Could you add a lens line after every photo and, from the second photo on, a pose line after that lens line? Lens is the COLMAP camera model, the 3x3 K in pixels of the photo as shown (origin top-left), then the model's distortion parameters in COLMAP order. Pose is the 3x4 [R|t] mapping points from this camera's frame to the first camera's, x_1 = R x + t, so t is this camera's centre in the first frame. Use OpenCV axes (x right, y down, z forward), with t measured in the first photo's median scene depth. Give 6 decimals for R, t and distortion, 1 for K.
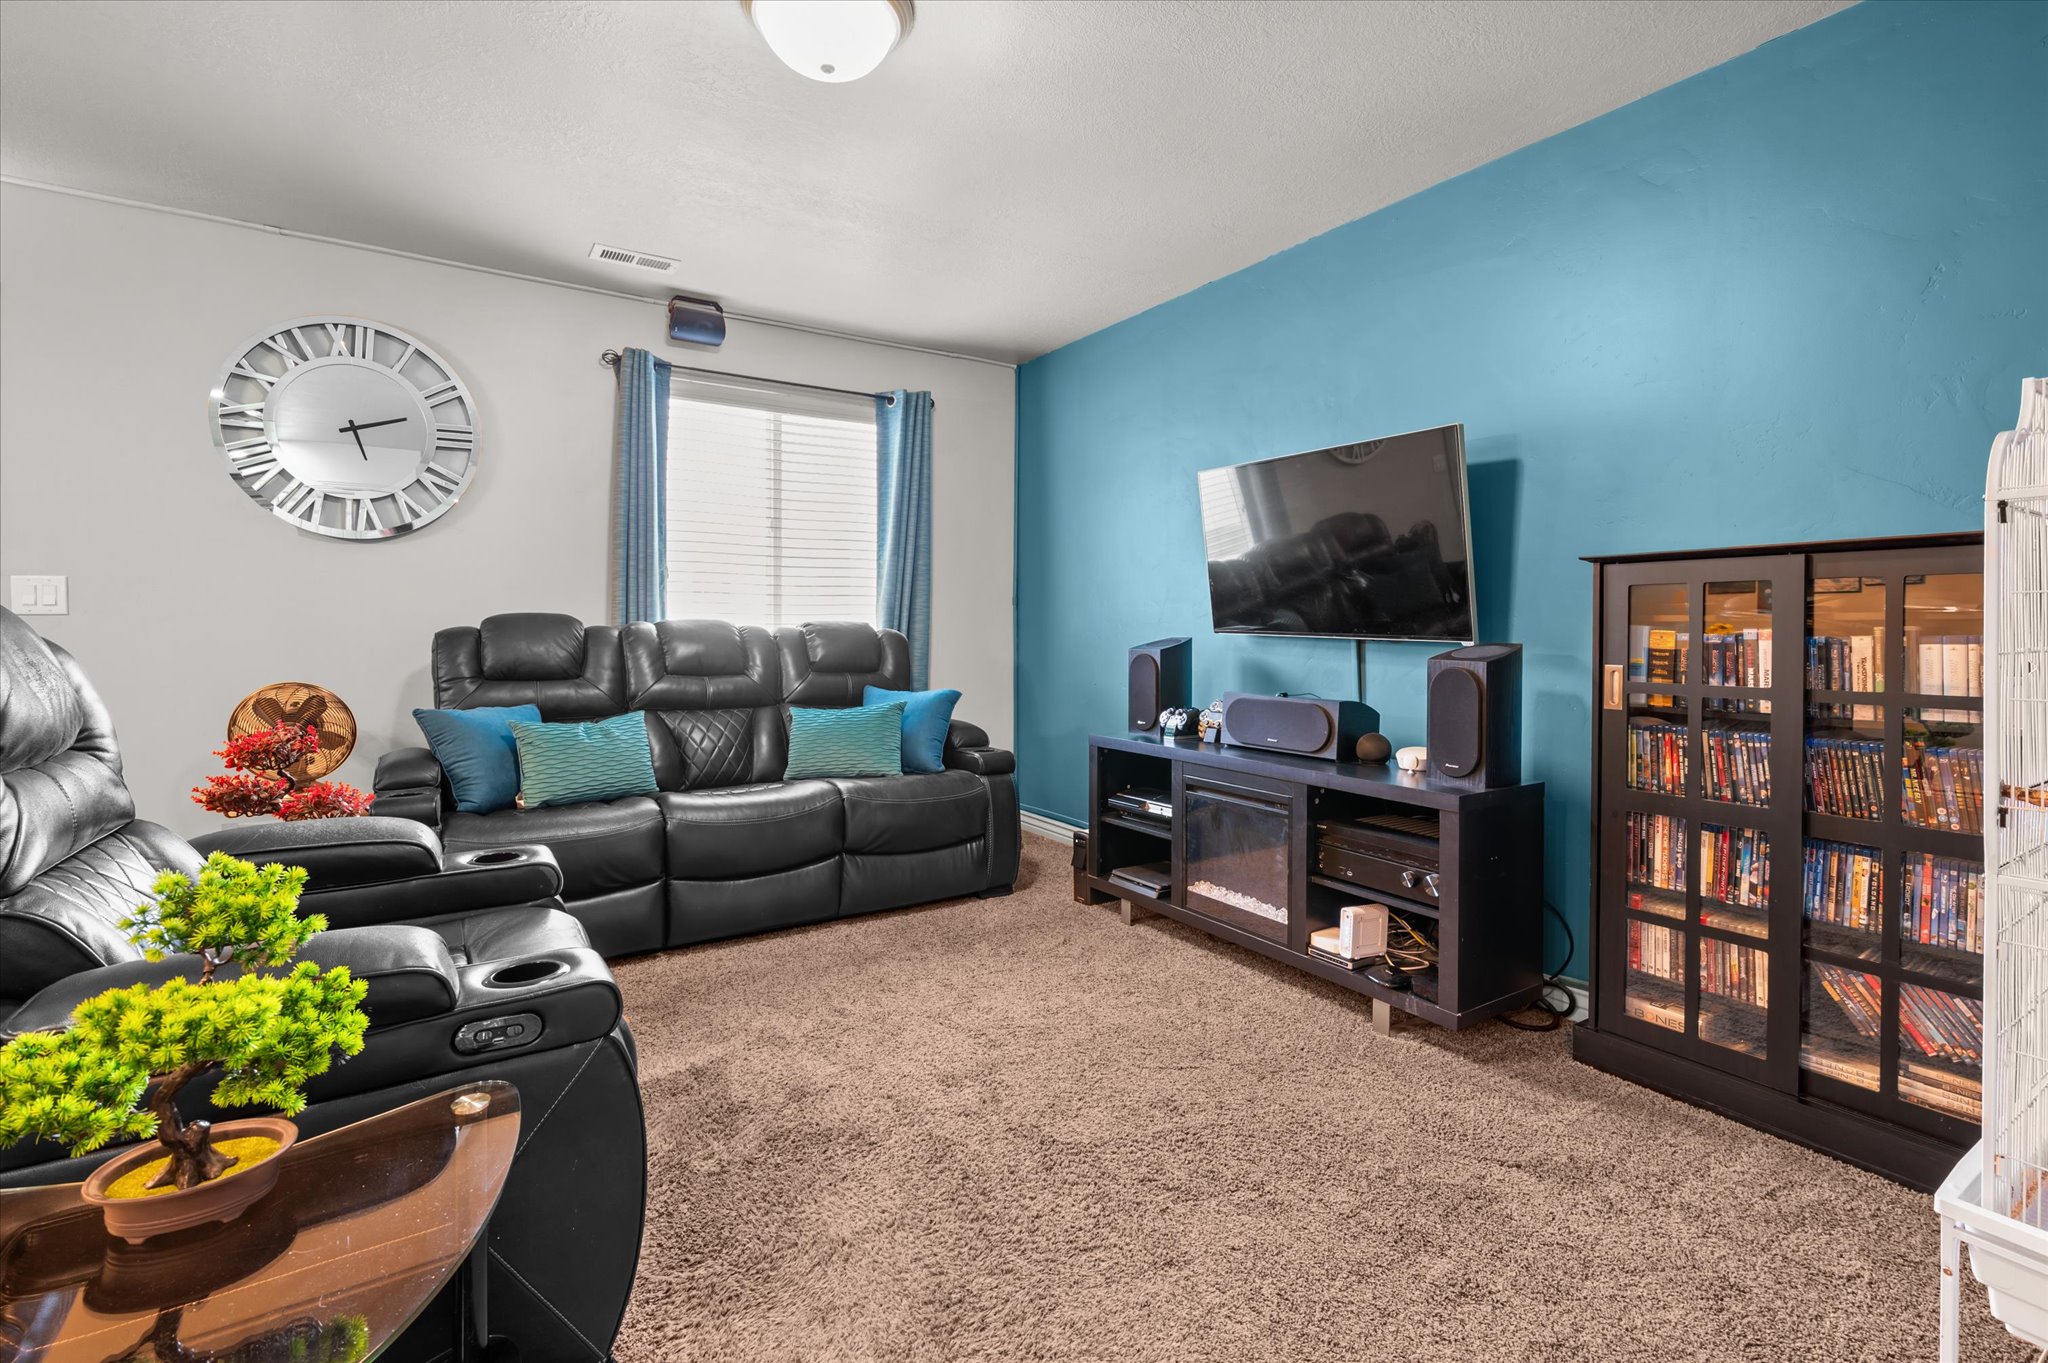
lens RADIAL K [[933.2, 0, 1025.2], [0, 933.2, 632.4], [0, 0, 1]] dist [0.005702, 0.000774]
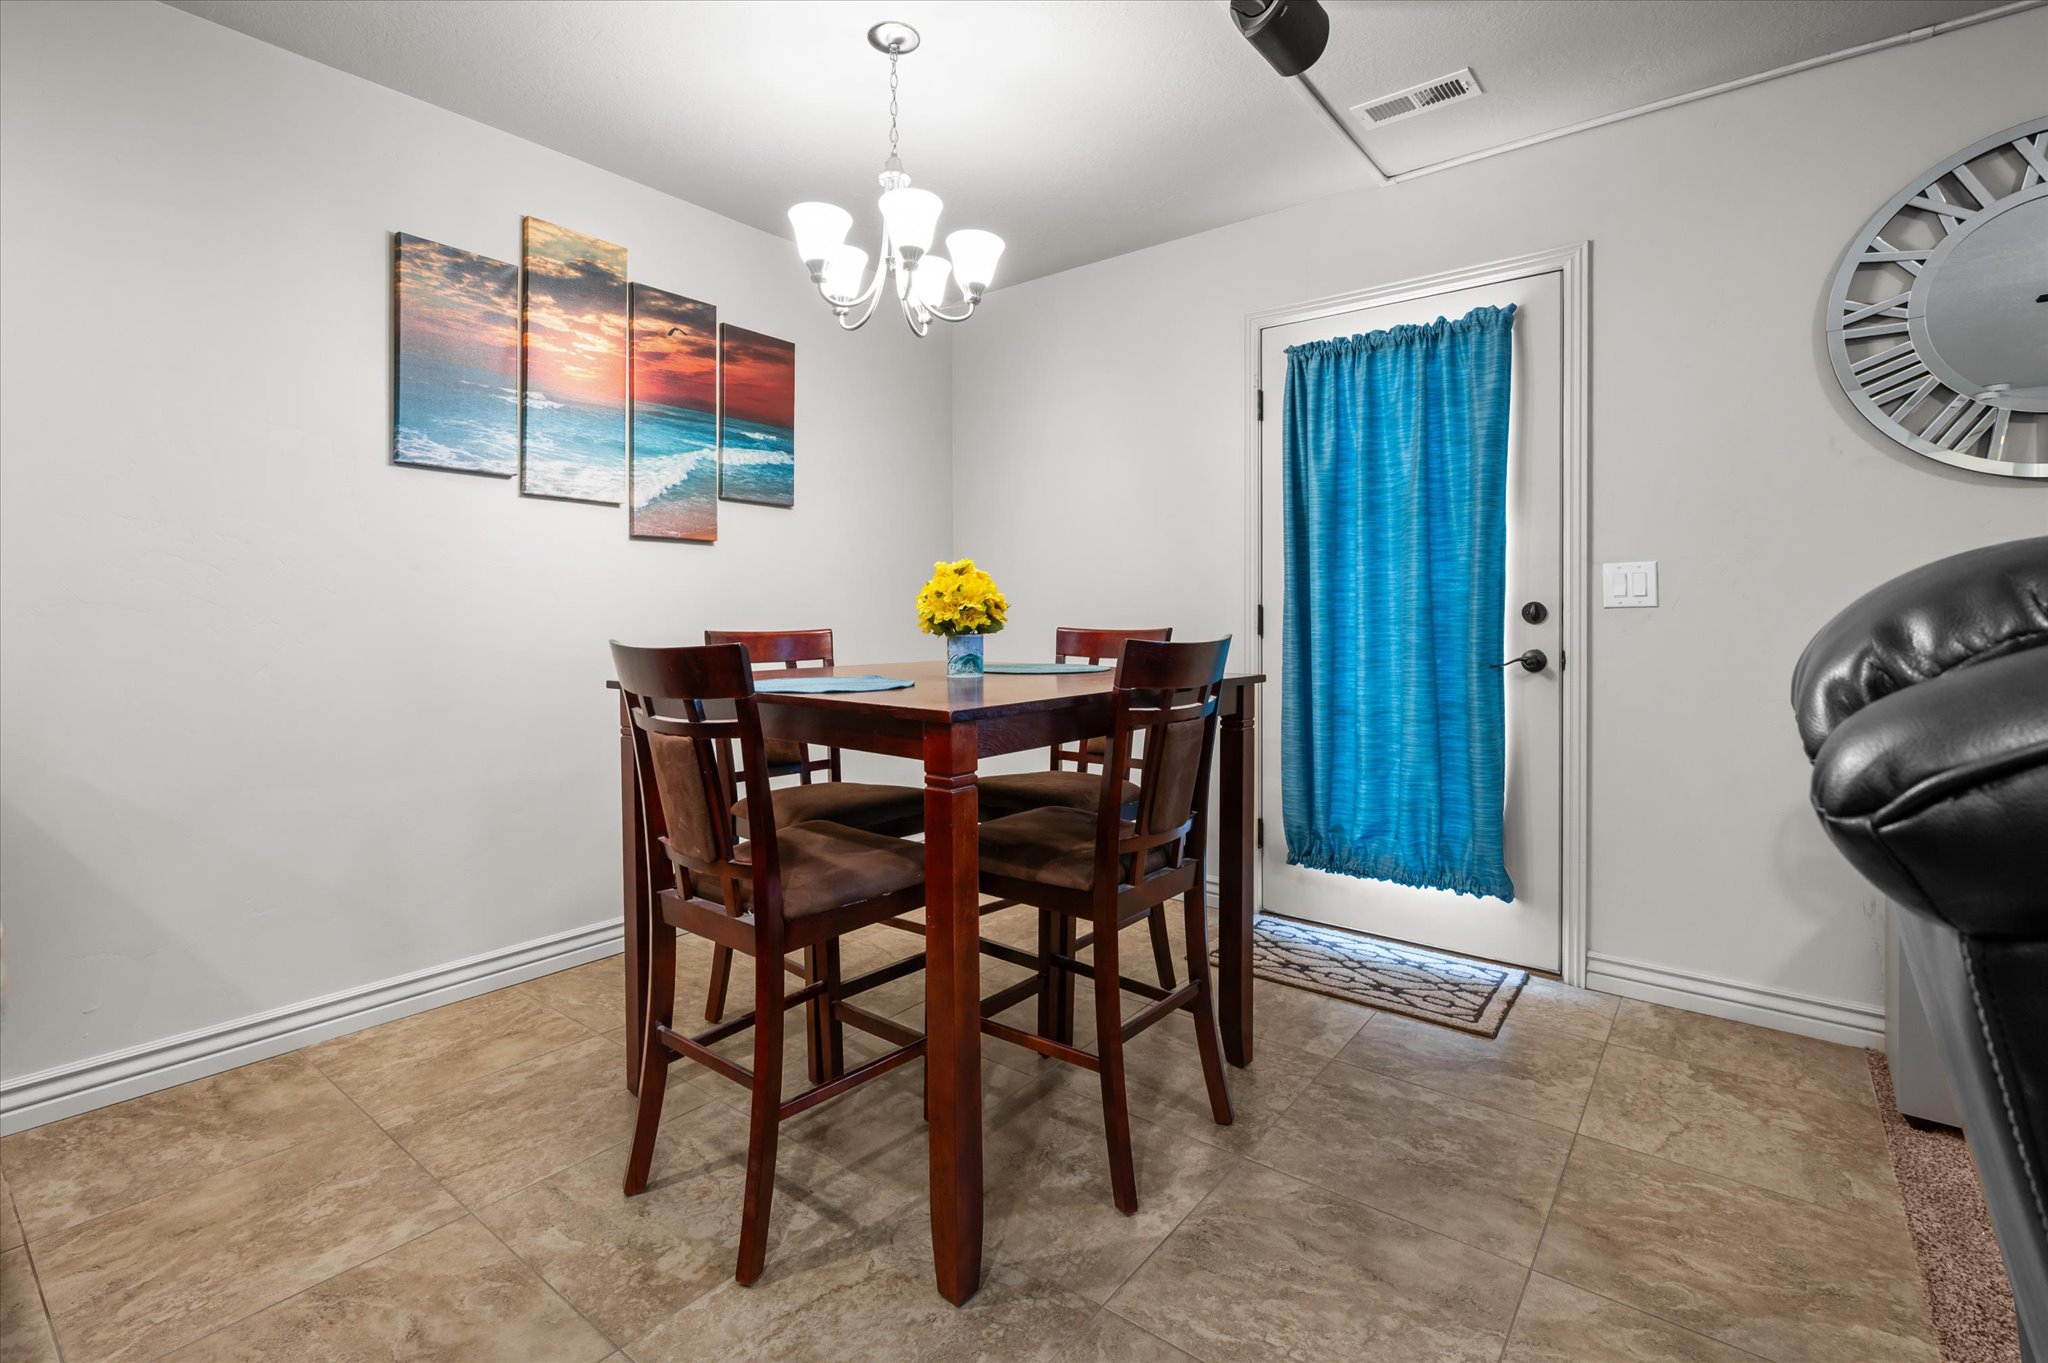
lens RADIAL K [[933.2, 0, 1017.5], [0, 933.2, 609.1], [0, 0, 1]] dist [0.005702, 0.000774]
pose [[0.318373, -0.009350, -0.947919, -0.452128], [-0.003848, 0.999930, -0.011155, -0.005666], [0.947958, 0.007199, 0.318315, 0.205349]]
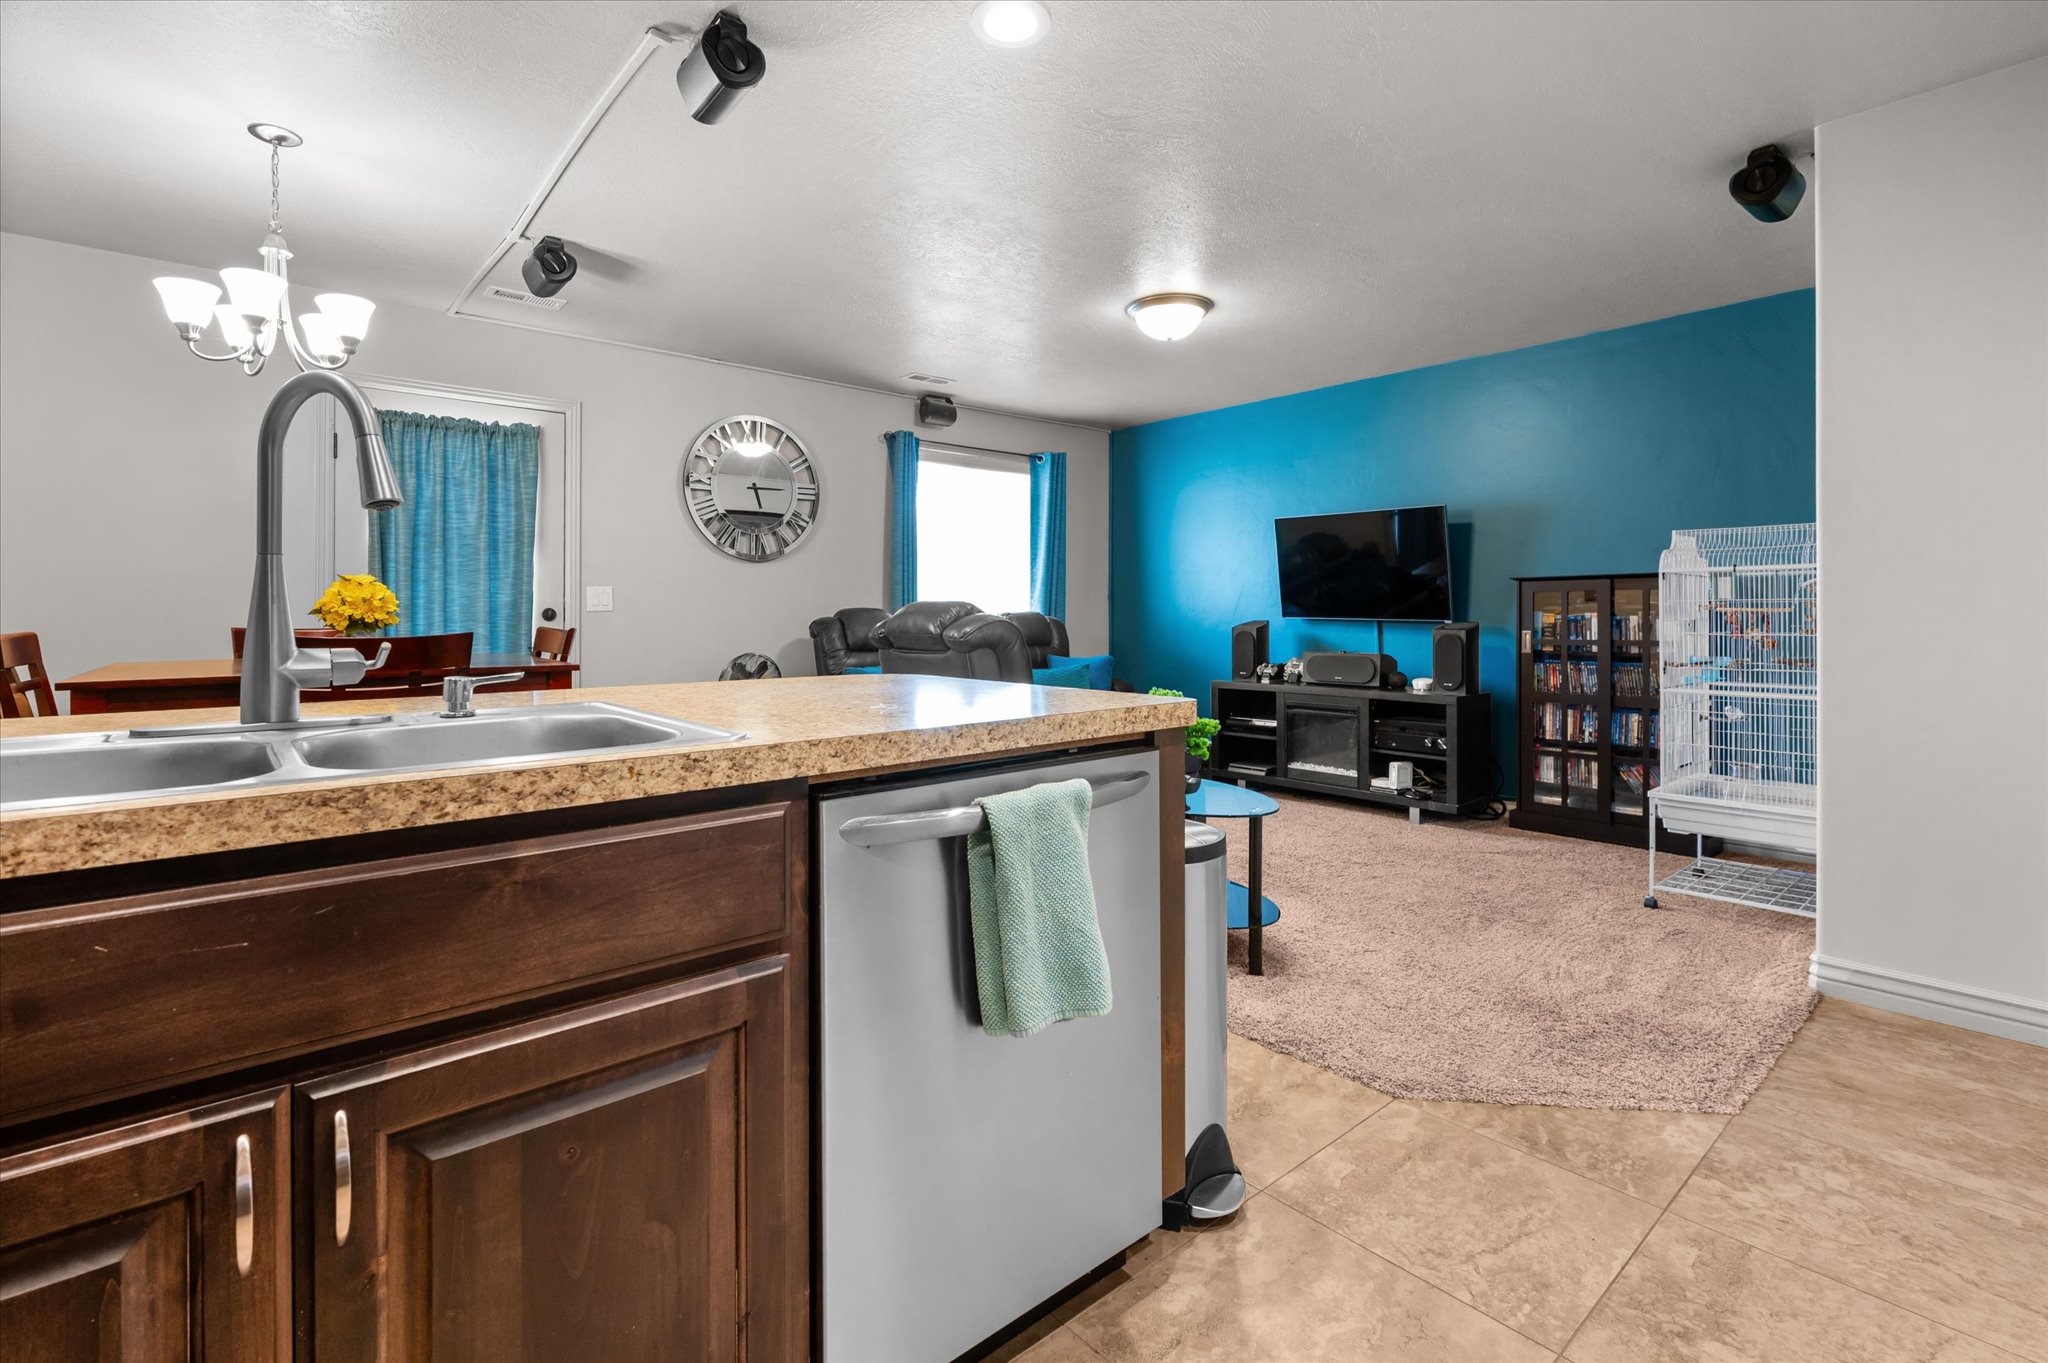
lens RADIAL K [[933.2, 0, 1039.7], [0, 933.2, 611.3], [0, 0, 1]] dist [0.005702, 0.000774]
pose [[0.990080, -0.007006, 0.140333, -0.596378], [0.008292, 0.999929, -0.008580, 0.000915], [-0.140263, 0.009658, 0.990067, -0.731697]]
